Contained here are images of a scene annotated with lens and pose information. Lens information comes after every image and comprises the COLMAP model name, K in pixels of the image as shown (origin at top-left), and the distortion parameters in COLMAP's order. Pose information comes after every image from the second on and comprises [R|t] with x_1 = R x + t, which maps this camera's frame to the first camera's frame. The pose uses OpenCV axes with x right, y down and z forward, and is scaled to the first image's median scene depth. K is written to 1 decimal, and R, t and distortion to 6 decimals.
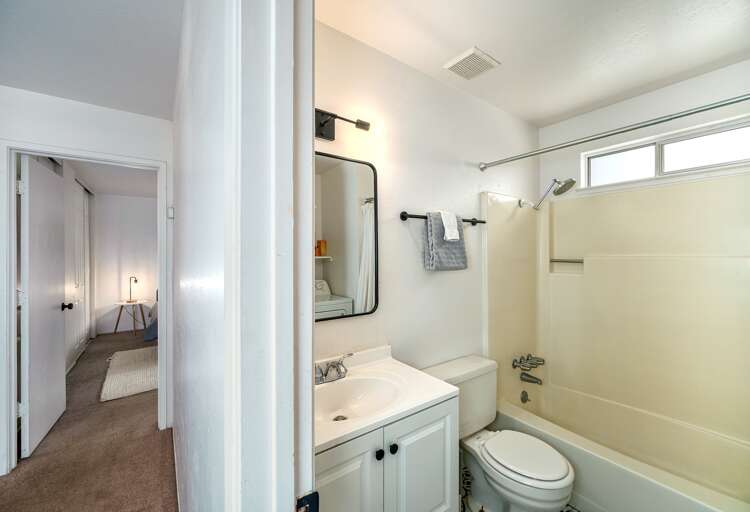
lens RADIAL K [[302.8, 0, 375.0], [0, 302.8, 256.0], [0, 0, 1]] dist [0.000242, -0.000001]
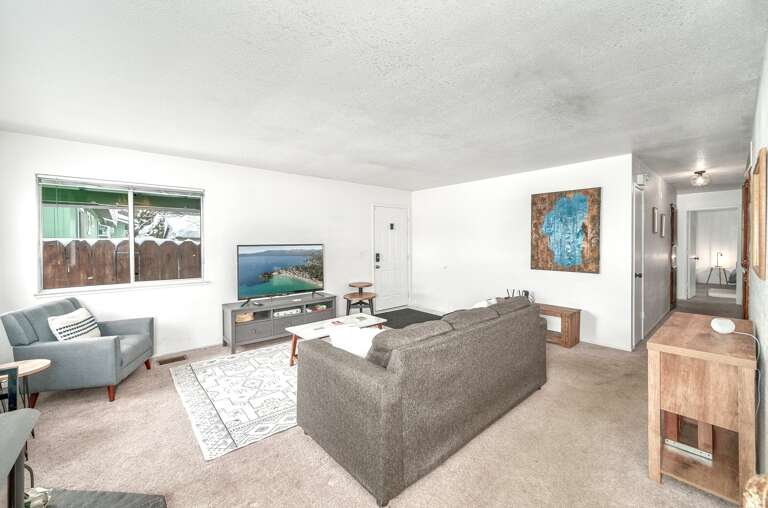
lens RADIAL K [[310.5, 0, 383.6], [0, 310.5, 246.3], [0, 0, 1]] dist [-0.006768, -0.000047]
pose [[0.099357, 0.010383, -0.994998, 0.731889], [0.001705, 0.999942, 0.010605, 0.013450], [0.995050, -0.002750, 0.099333, -1.042672]]
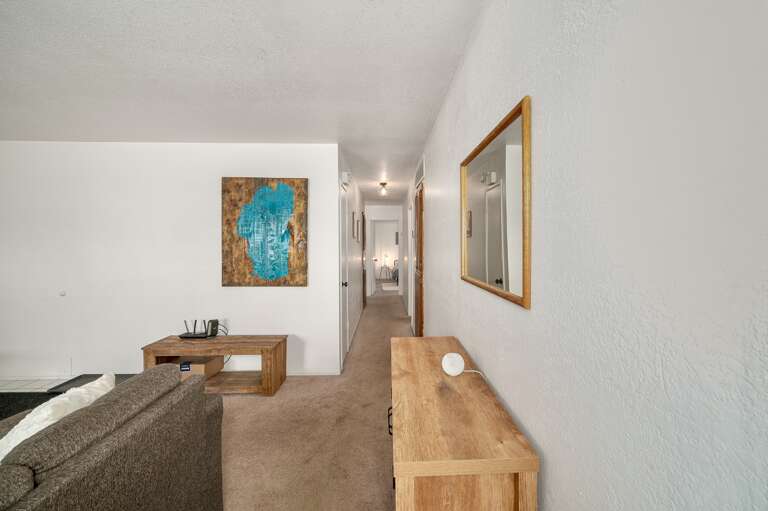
lens RADIAL K [[310.5, 0, 383.6], [0, 310.5, 247.8], [0, 0, 1]] dist [-0.006768, -0.000047]
pose [[0.811582, 0.000134, -0.584239, 0.503057], [0.003468, 0.999981, 0.005047, 0.011482], [0.584229, -0.006122, 0.811566, -0.843364]]
